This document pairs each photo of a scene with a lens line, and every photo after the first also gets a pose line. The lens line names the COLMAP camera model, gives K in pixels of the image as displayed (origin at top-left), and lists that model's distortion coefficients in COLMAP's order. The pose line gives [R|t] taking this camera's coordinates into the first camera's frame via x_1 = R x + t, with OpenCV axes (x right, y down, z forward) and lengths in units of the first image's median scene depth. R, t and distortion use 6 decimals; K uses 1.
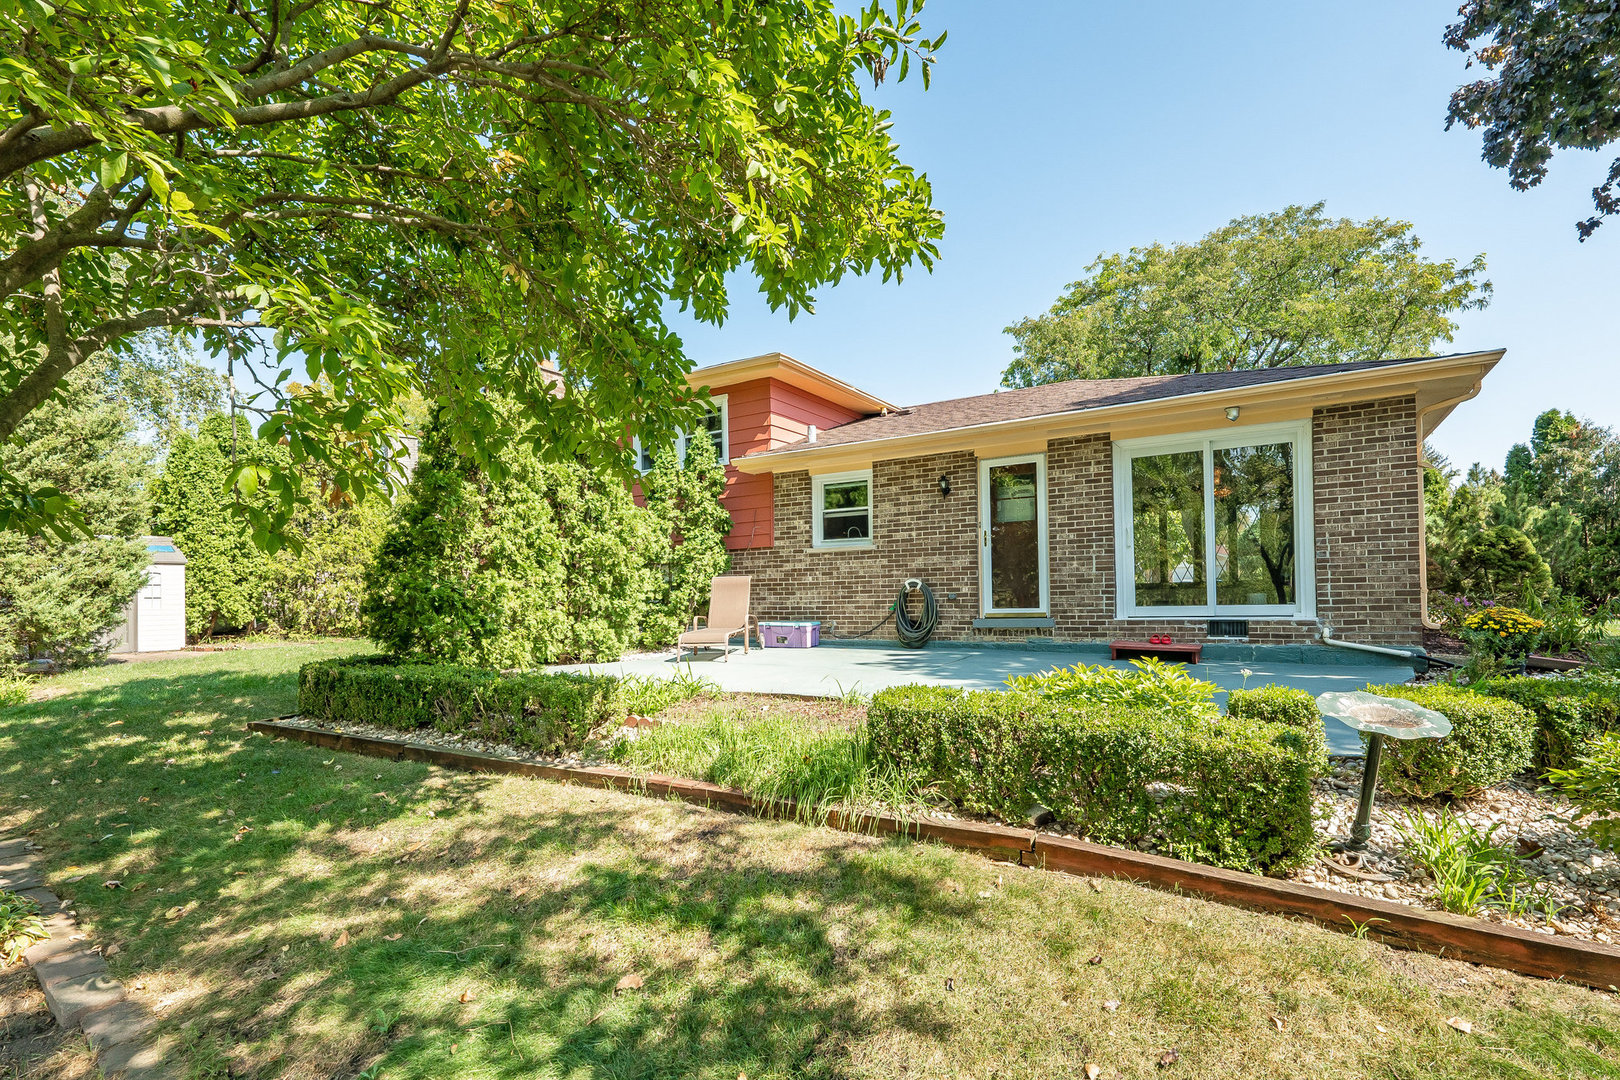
lens RADIAL K [[782.6, 0, 817.8], [0, 782.6, 594.0], [0, 0, 1]] dist [0.010734, -0.000756]
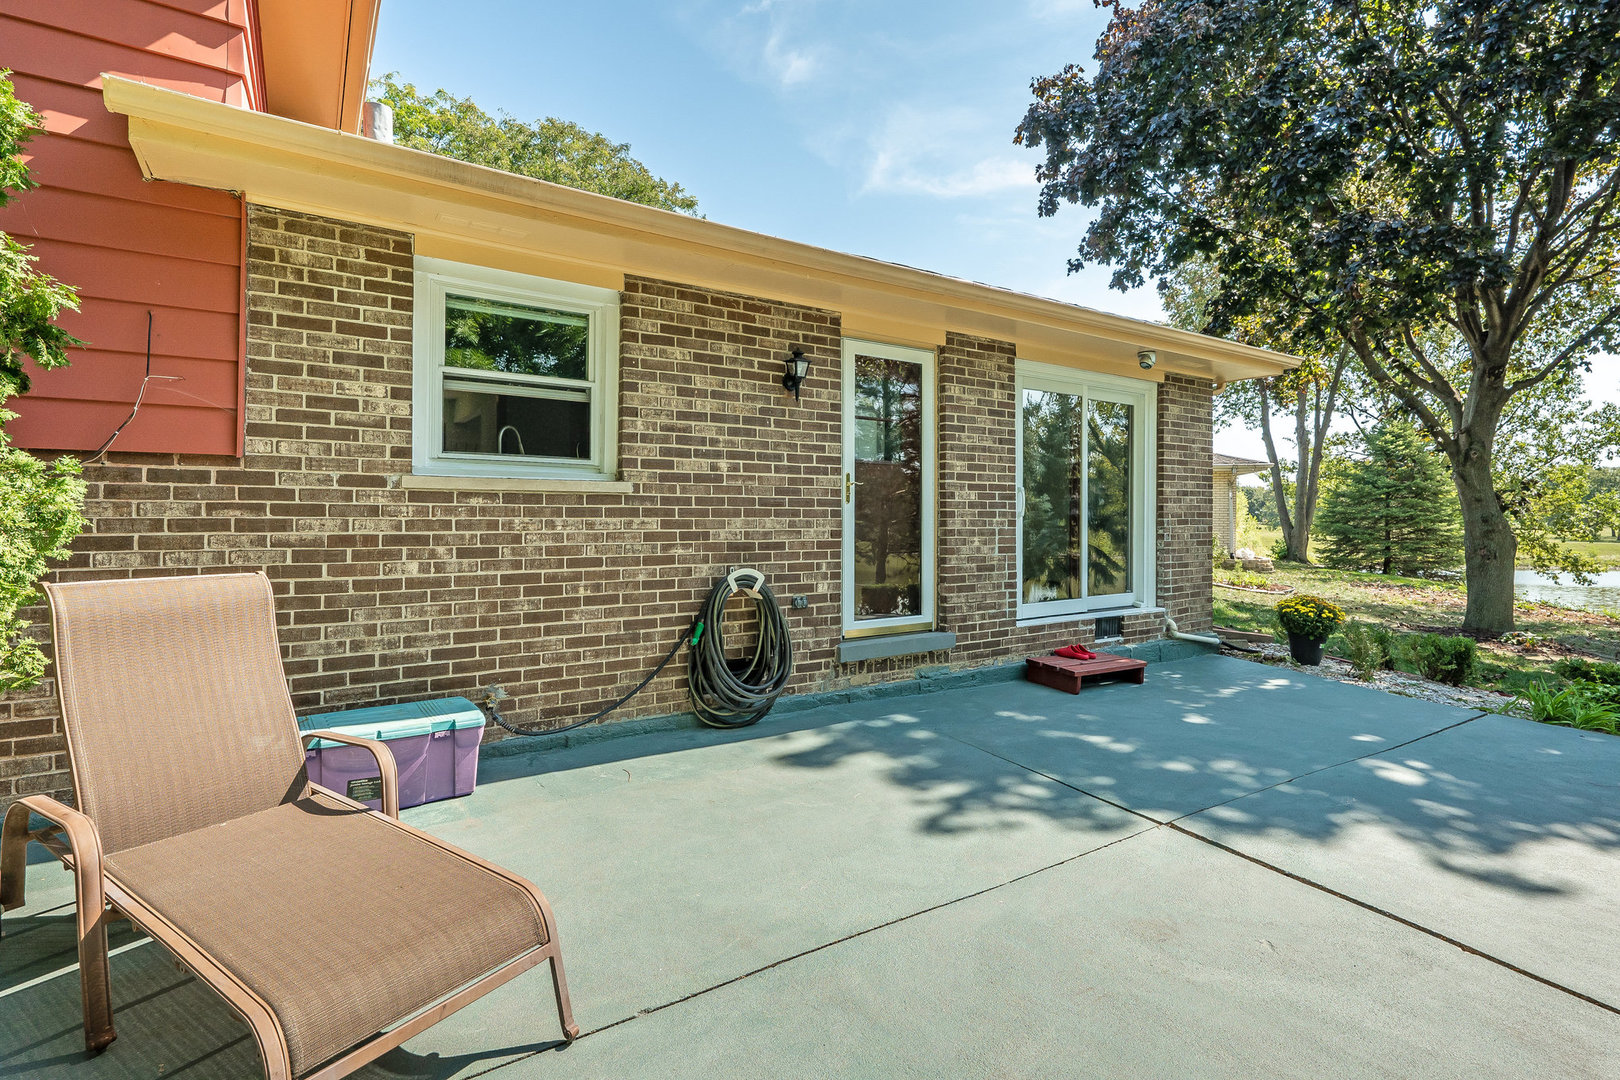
lens RADIAL K [[766.7, 0, 811.0], [0, 766.7, 514.2], [0, 0, 1]] dist [0.005832, 0.001447]
pose [[0.422199, 0.023140, 0.906208, -0.259143], [-0.015715, 0.999711, -0.018206, -0.043376], [-0.906367, -0.006554, 0.422440, 0.801590]]
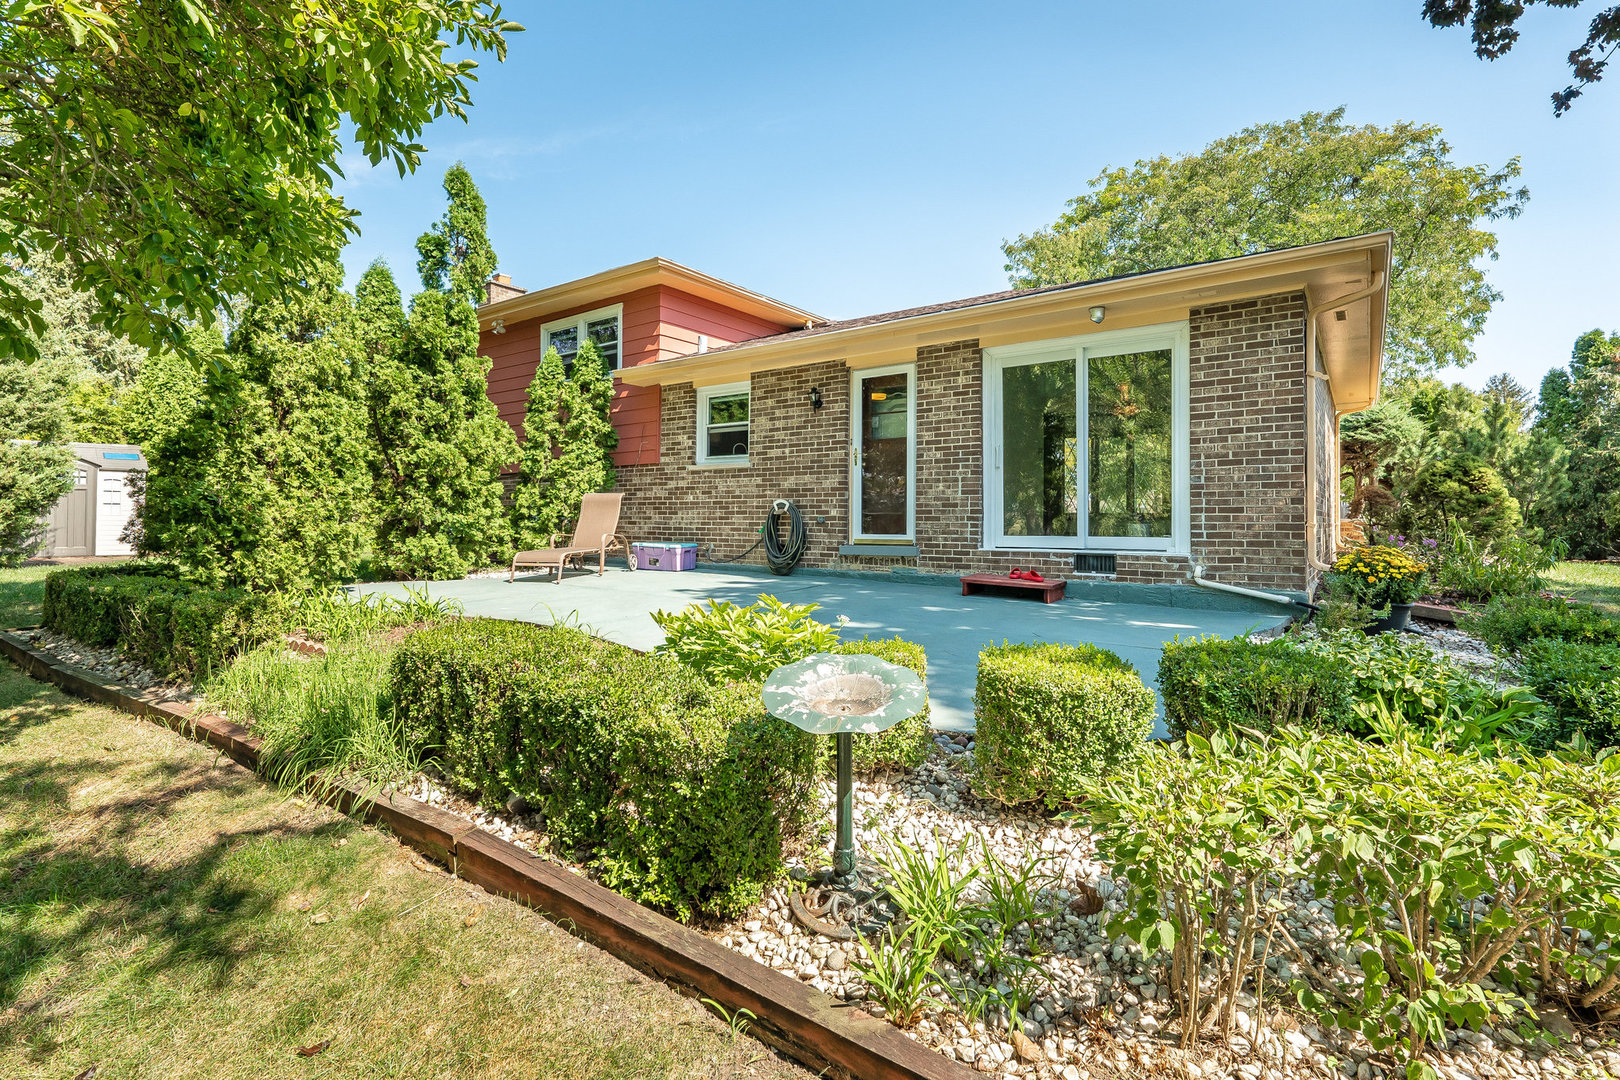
lens RADIAL K [[766.7, 0, 811.0], [0, 766.7, 514.2], [0, 0, 1]] dist [0.005832, 0.001447]
pose [[0.996164, 0.024091, -0.084129, 0.237156], [-0.024584, 0.999686, -0.004837, 0.001342], [0.083986, 0.006887, 0.996443, 0.108558]]
